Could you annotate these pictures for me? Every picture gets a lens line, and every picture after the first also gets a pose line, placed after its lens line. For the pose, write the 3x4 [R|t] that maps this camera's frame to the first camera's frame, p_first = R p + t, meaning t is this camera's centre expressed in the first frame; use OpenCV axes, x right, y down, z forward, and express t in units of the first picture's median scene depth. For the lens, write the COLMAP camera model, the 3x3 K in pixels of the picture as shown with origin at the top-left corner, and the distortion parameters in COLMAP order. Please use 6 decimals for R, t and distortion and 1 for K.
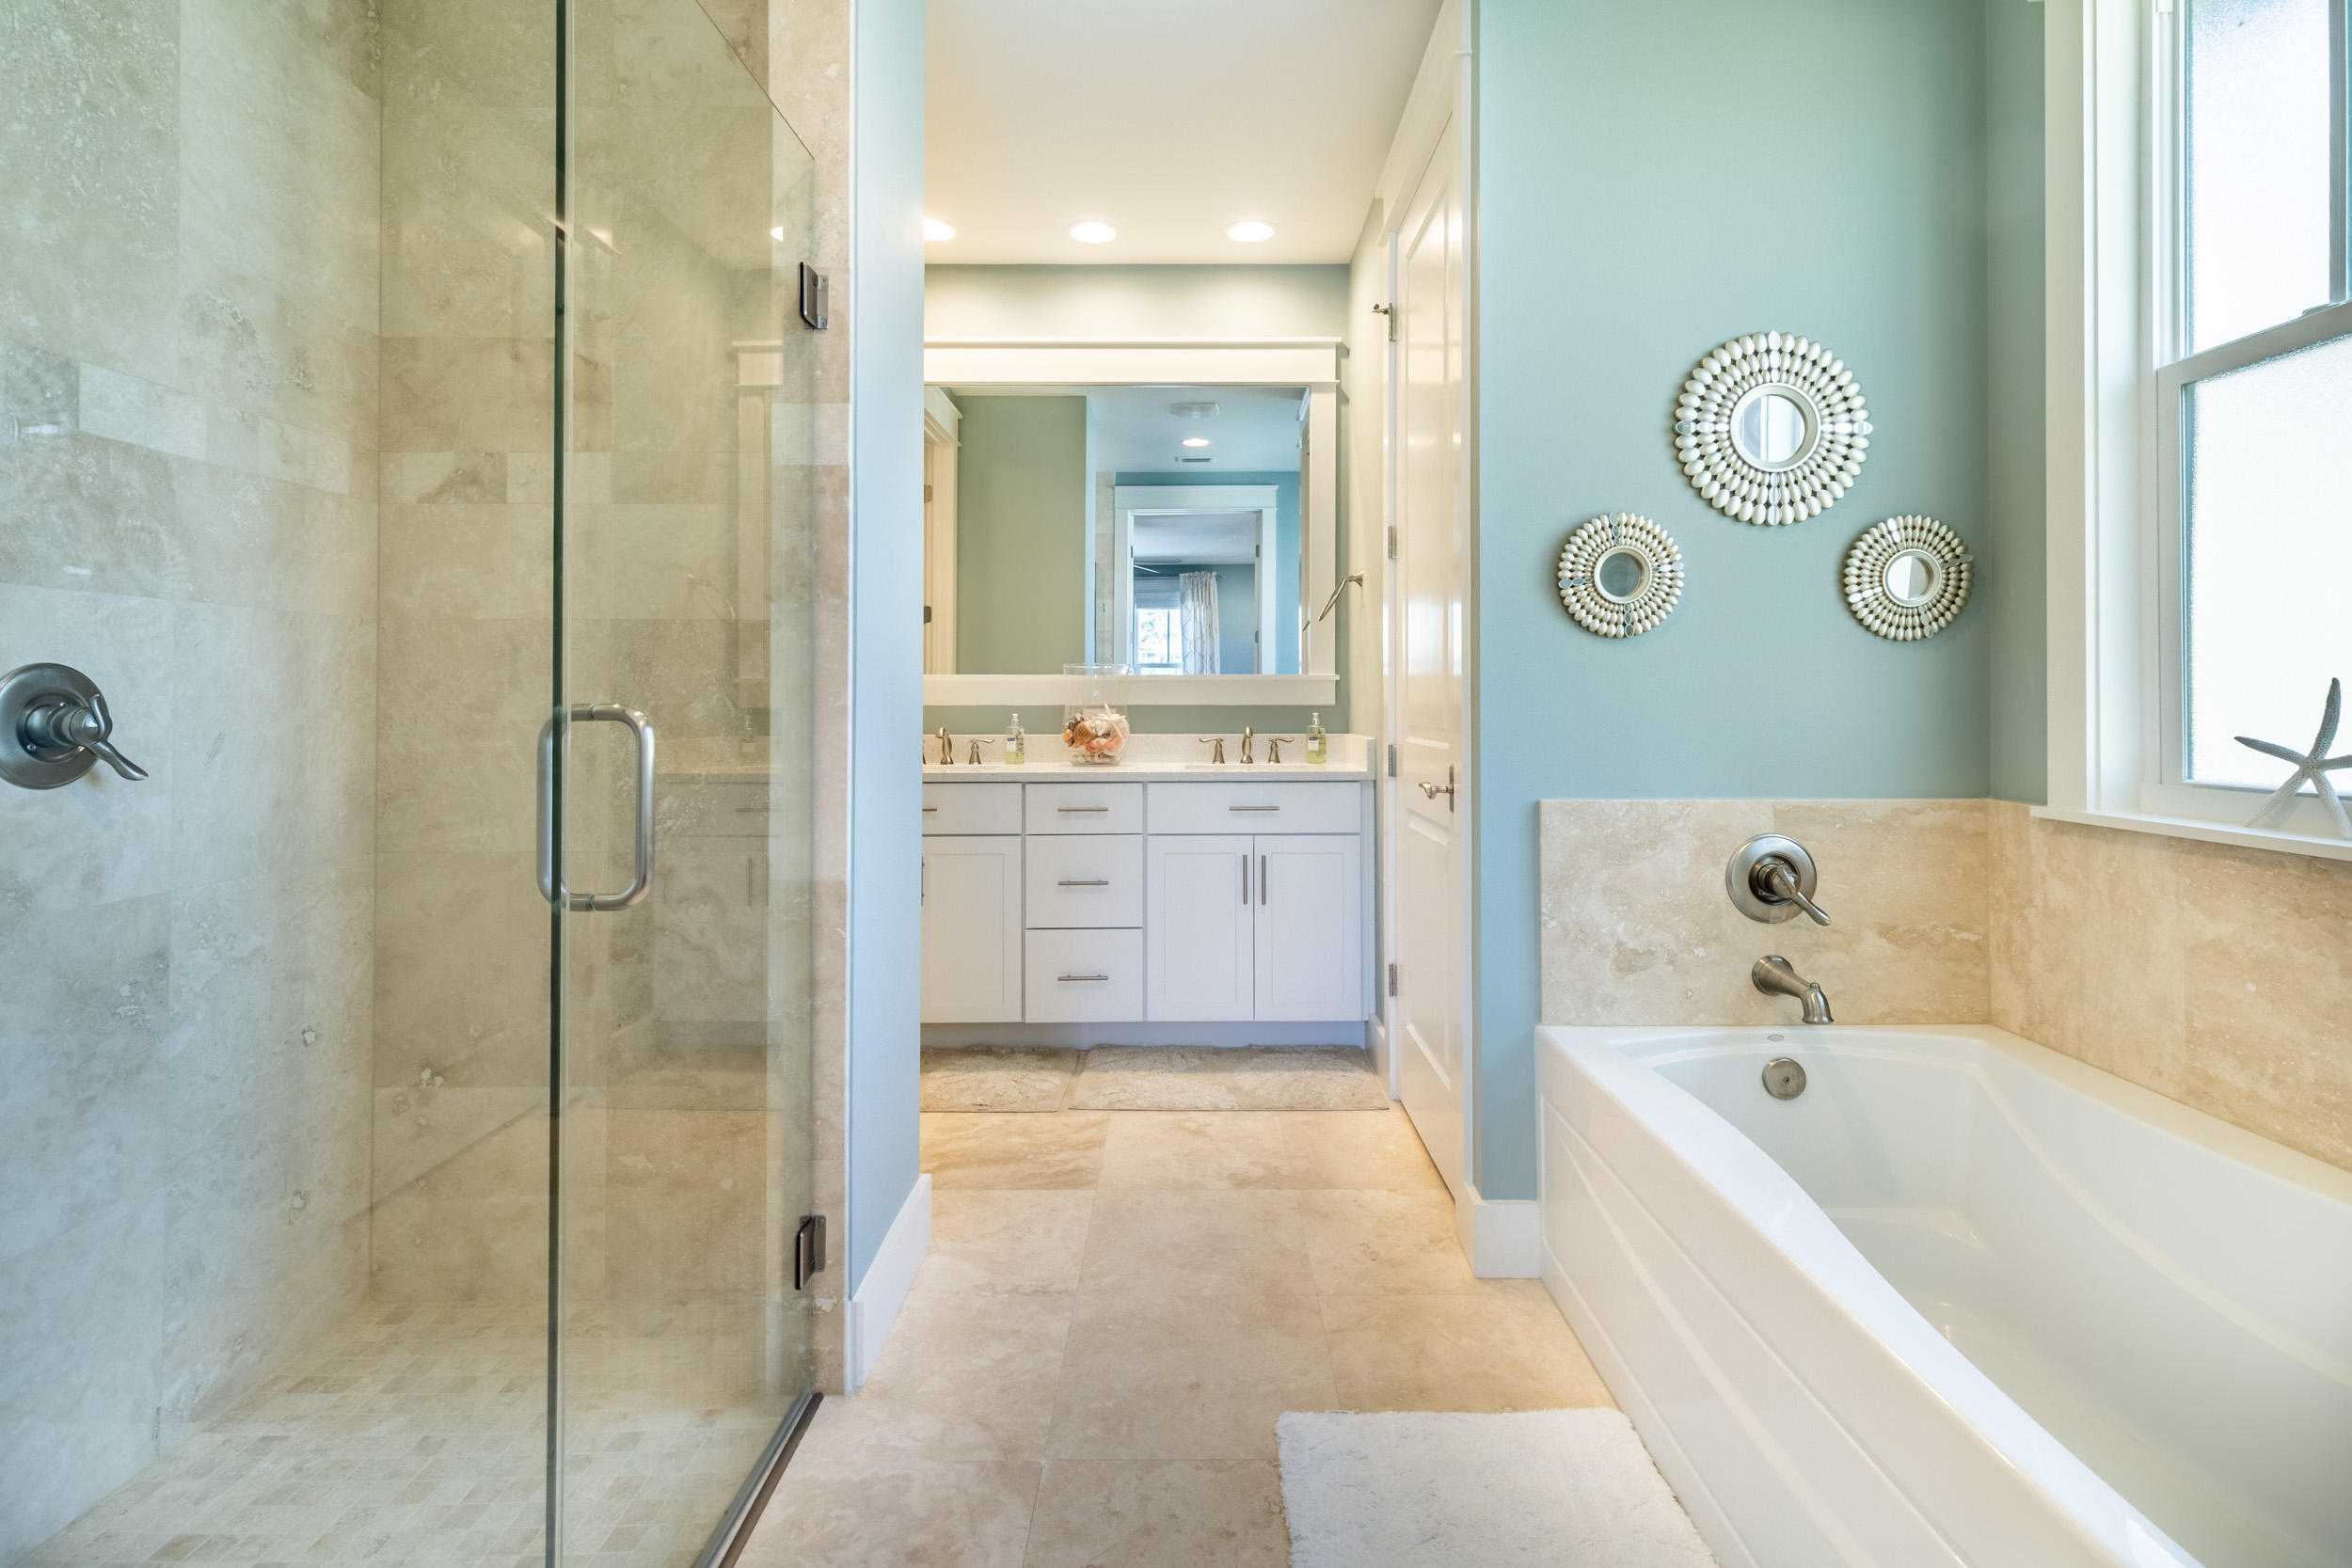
lens RADIAL K [[1067.0, 0, 1209.7], [0, 1067.0, 698.7], [0, 0, 1]] dist [-0.002287, -0.000642]
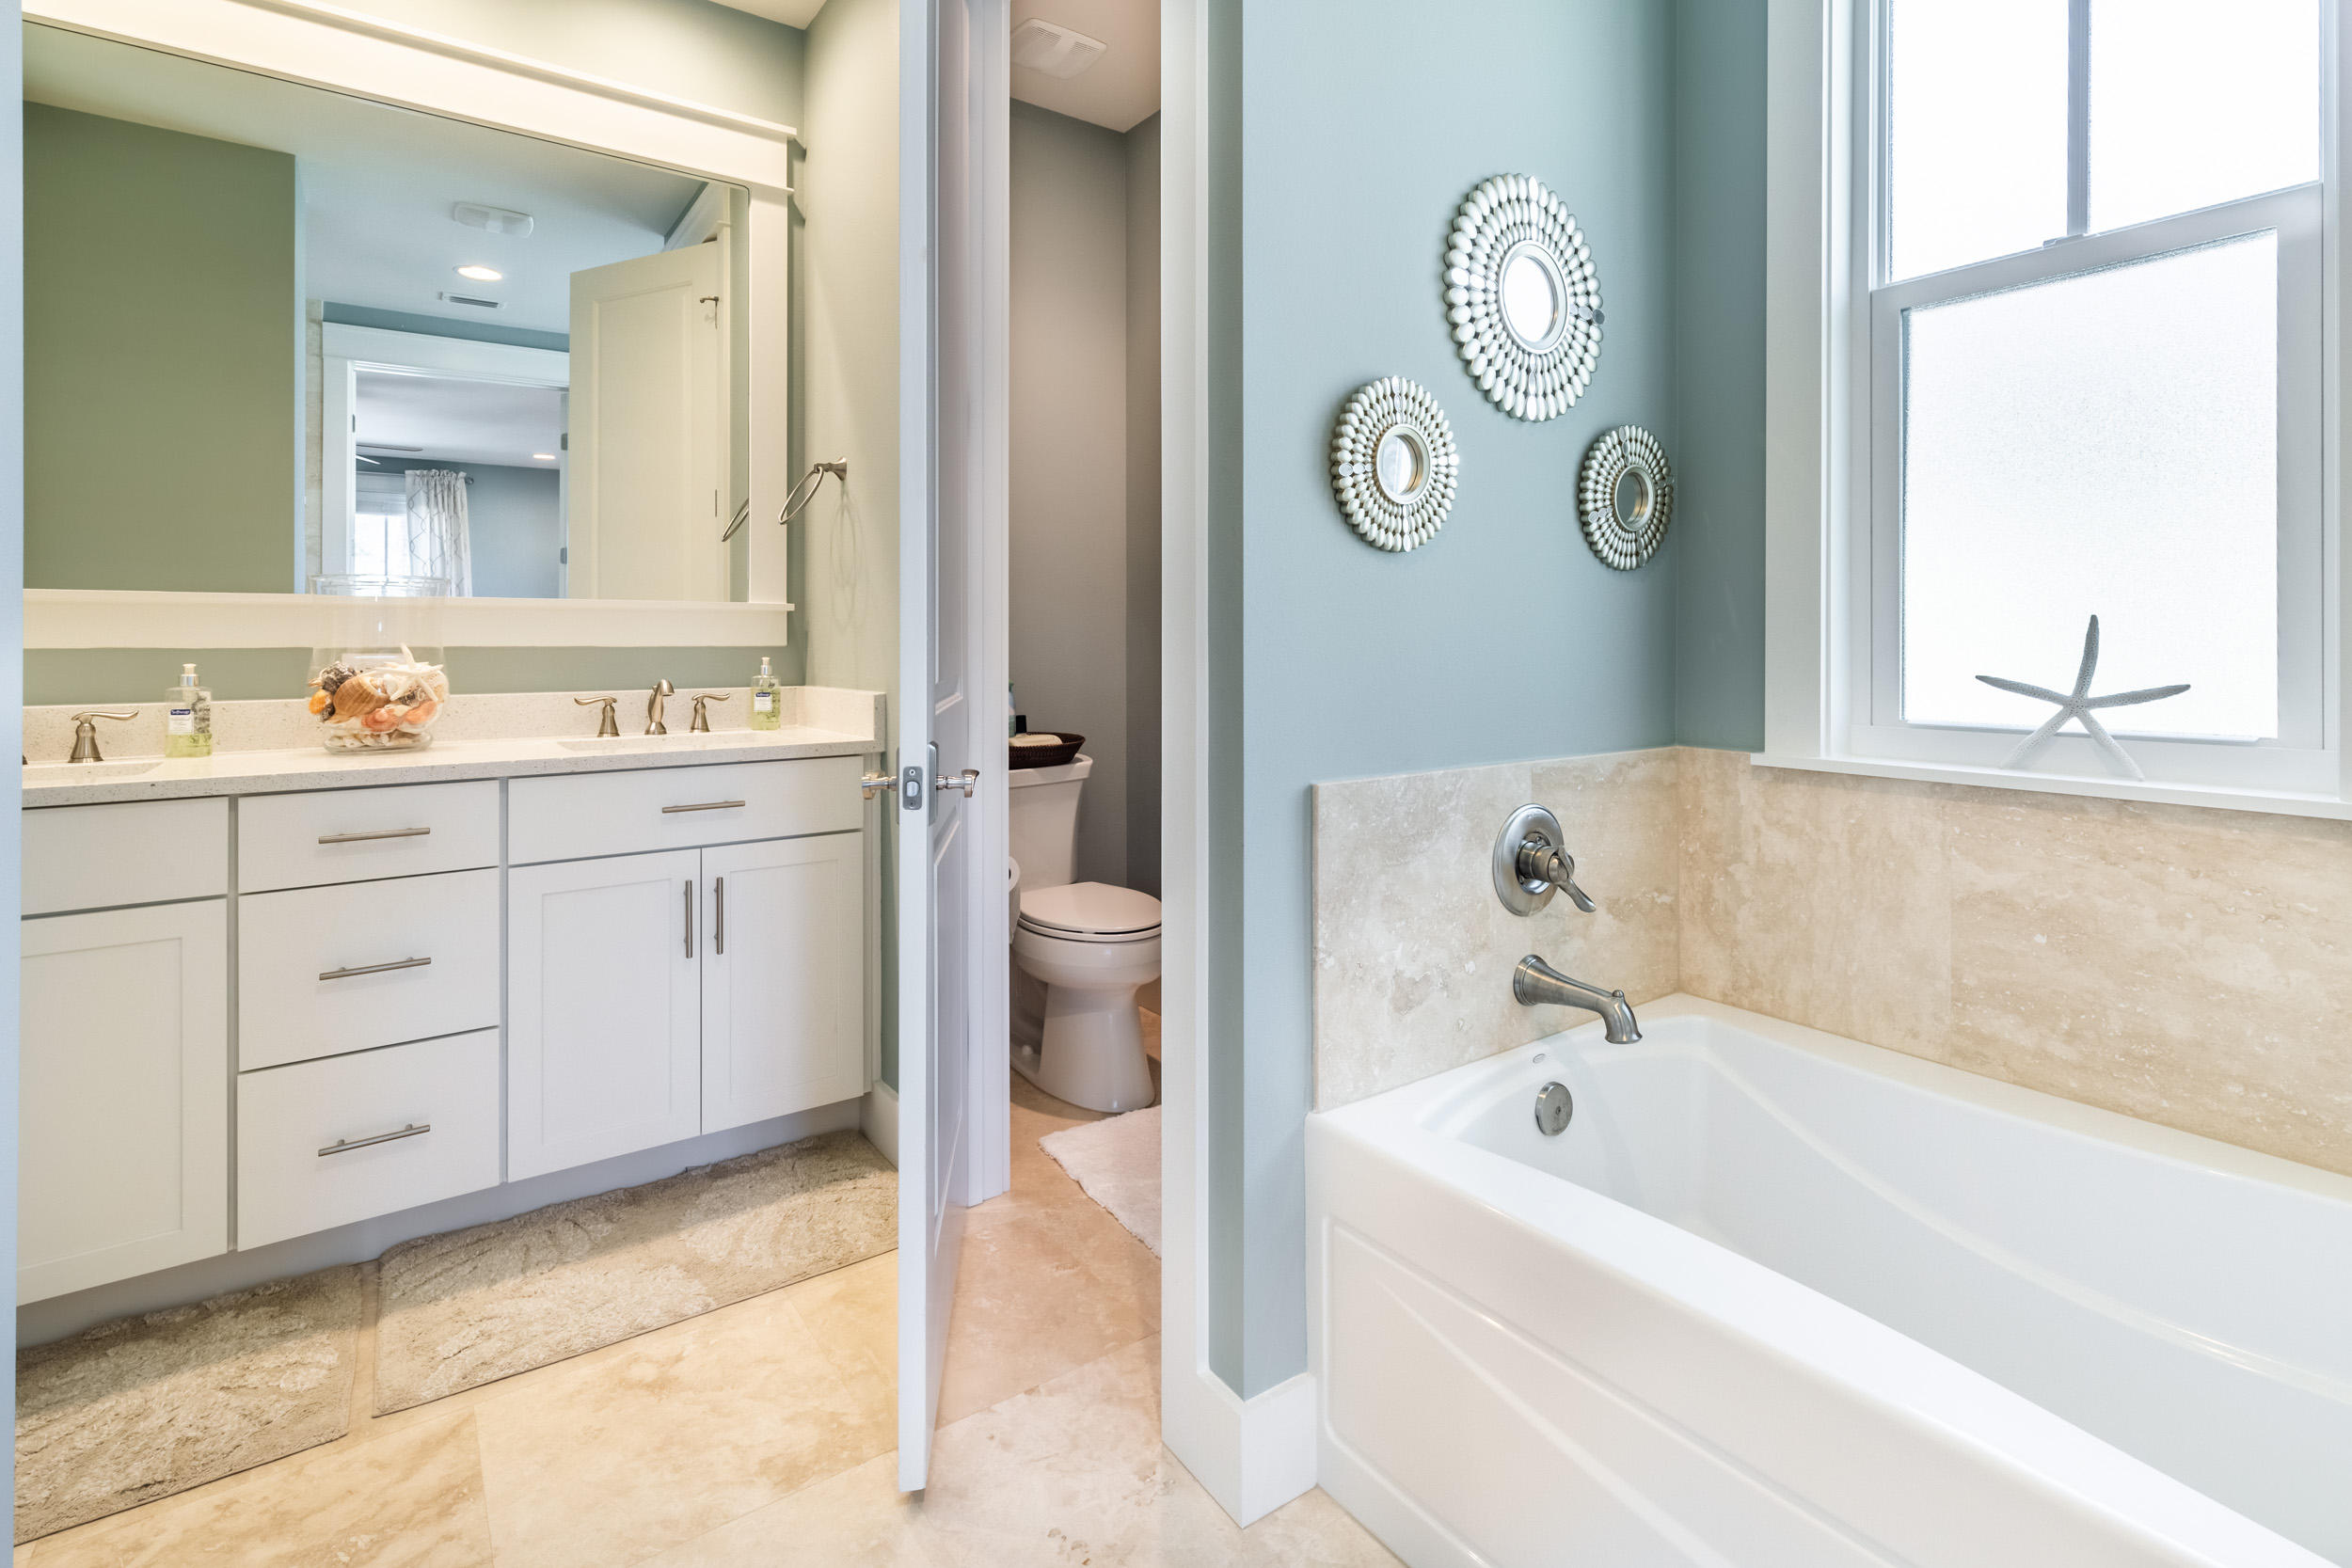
lens RADIAL K [[1095.3, 0, 1171.4], [0, 1095.3, 645.5], [0, 0, 1]] dist [0.006514, -0.001255]
pose [[0.823287, -0.002895, 0.567617, -0.163232], [-0.000448, 0.999983, 0.005750, 0.002415], [-0.567625, -0.004988, 0.823272, 0.473932]]
